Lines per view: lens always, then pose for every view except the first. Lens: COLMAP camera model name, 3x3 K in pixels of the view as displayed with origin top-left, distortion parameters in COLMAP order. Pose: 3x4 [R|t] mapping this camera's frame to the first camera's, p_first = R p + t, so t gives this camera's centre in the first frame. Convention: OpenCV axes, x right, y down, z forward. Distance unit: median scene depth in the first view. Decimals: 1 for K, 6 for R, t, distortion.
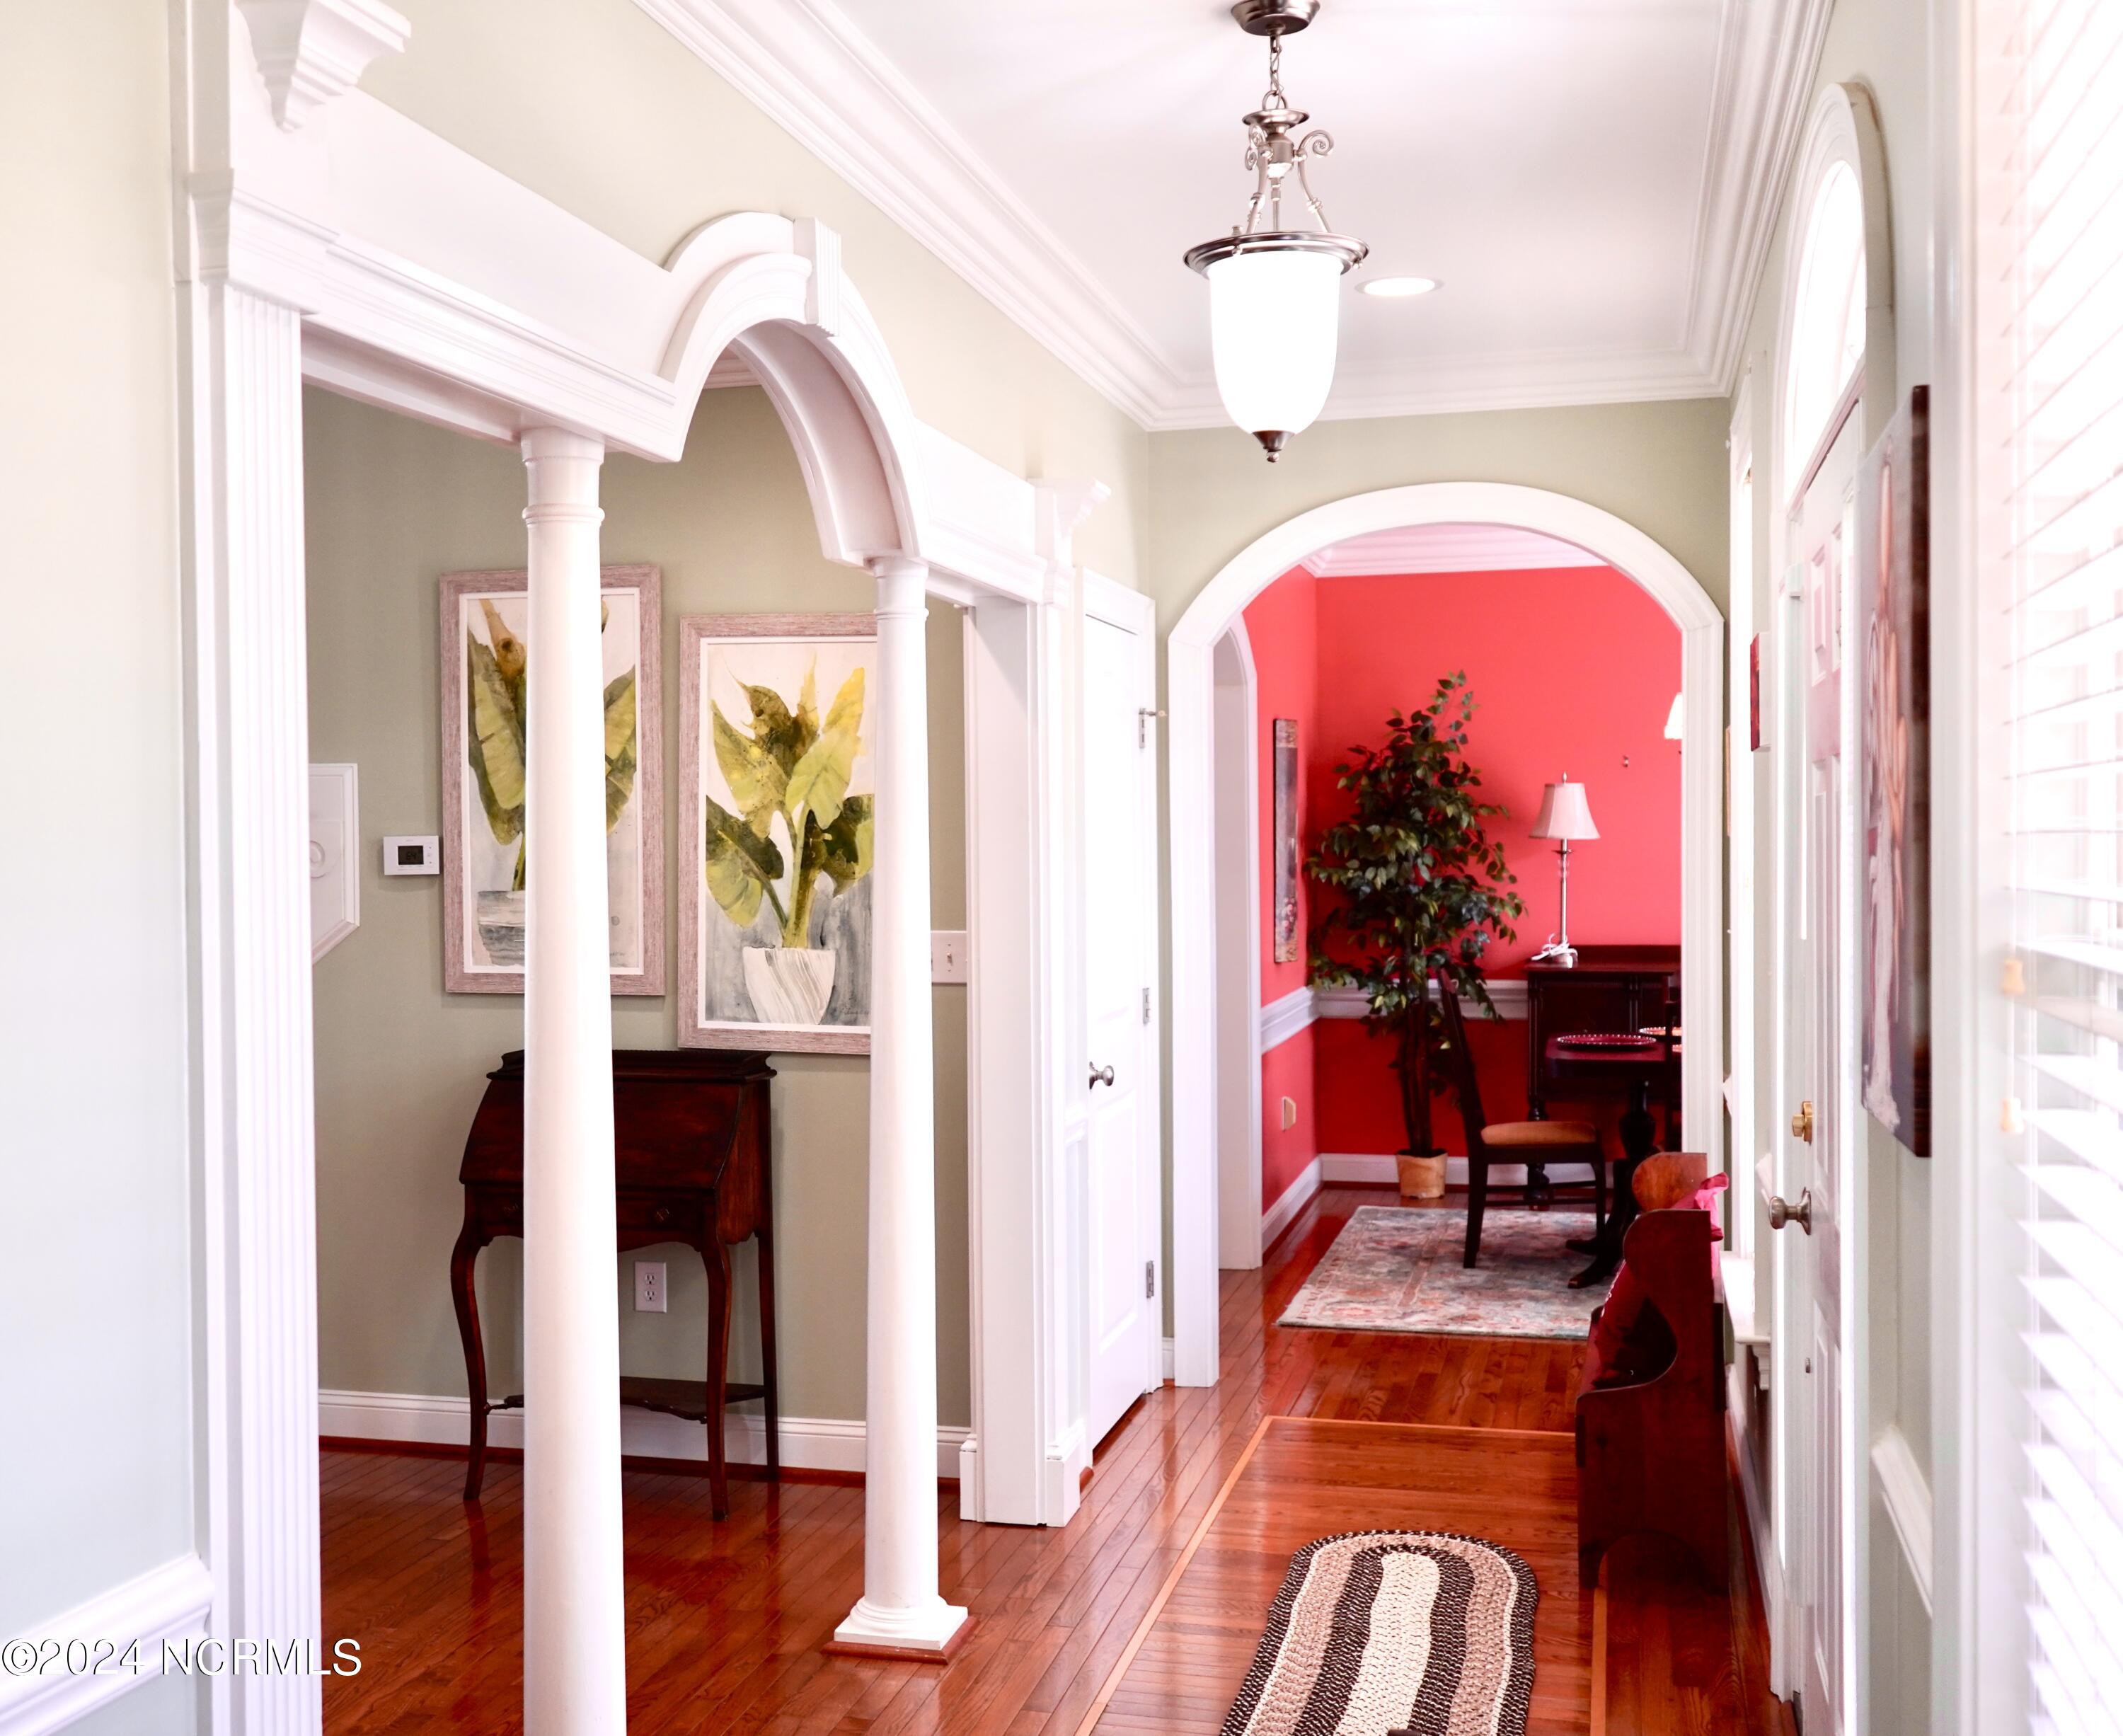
lens RADIAL K [[2072.7, 0, 1061.5], [0, 2072.7, 868.0], [0, 0, 1]] dist [0.002538, 0.002462]
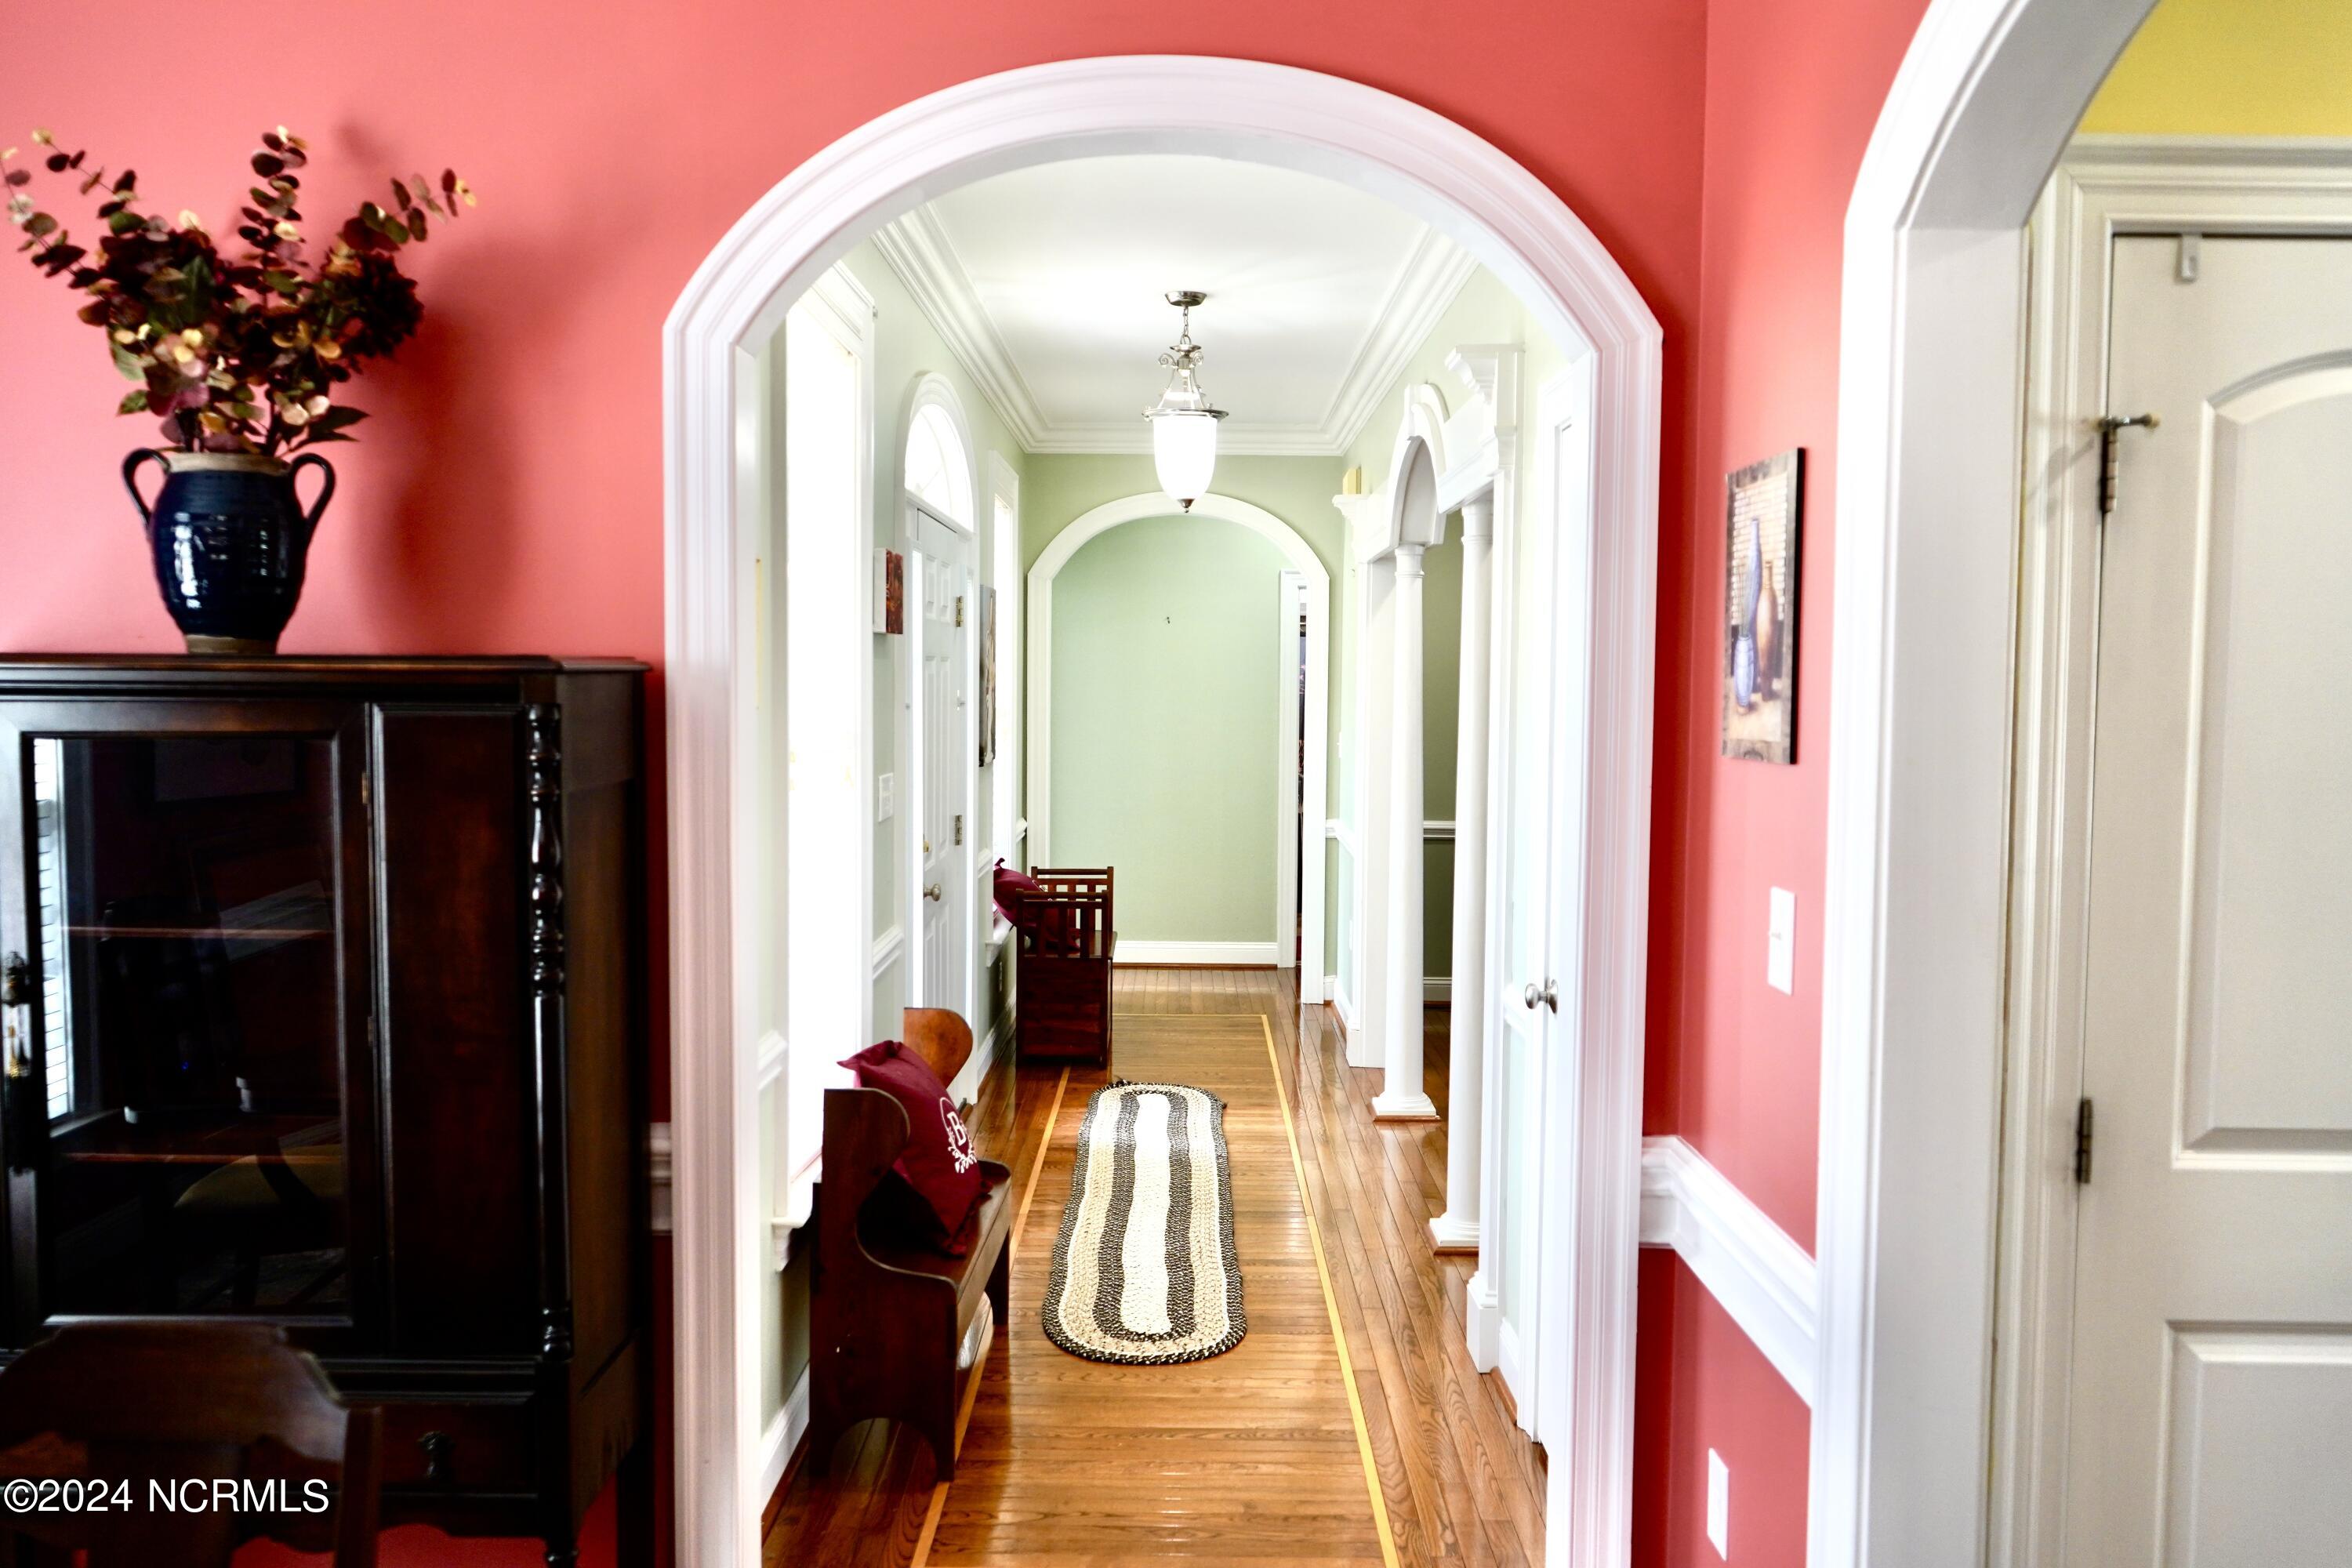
lens RADIAL K [[1921.7, 0, 1176.0], [0, 1921.7, 784.0], [0, 0, 1]] dist [0.003575, 0.002237]
pose [[-0.970657, 0.013526, -0.240088, 0.416046], [-0.003364, 0.997555, 0.069802, -0.047388], [0.240445, 0.068562, -0.968238, 2.068934]]
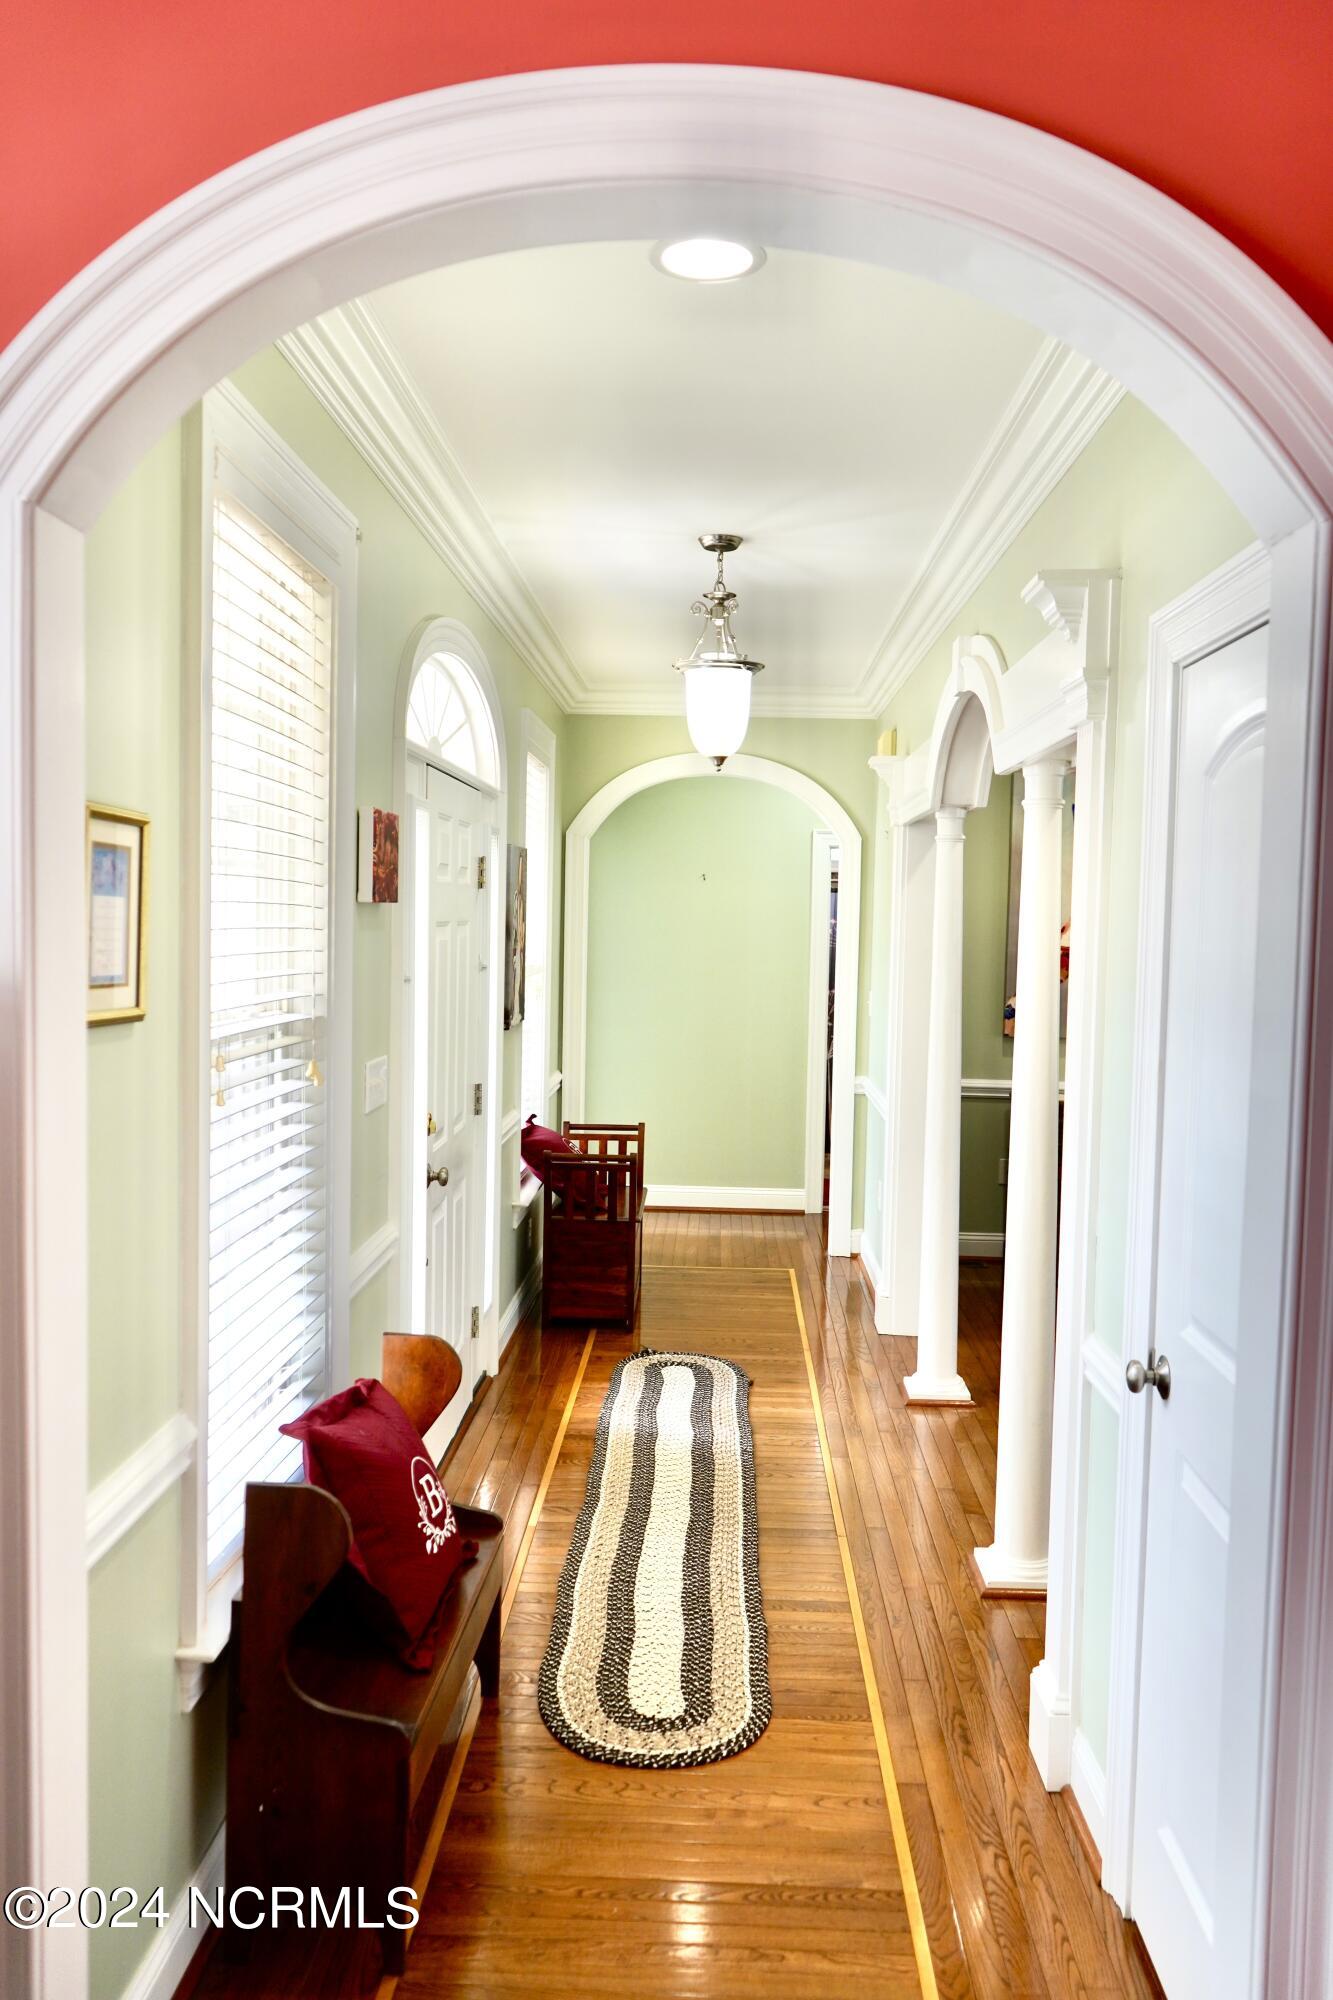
lens RADIAL K [[1588.2, 0, 666.5], [0, 1588.2, 1000.0], [0, 0, 1]] dist [-0.002929, -0.000445]
pose [[-0.977865, 0.000626, -0.209234, 0.332153], [-0.014158, 0.997506, 0.069154, -0.065442], [0.208756, 0.070586, -0.975417, 1.765689]]
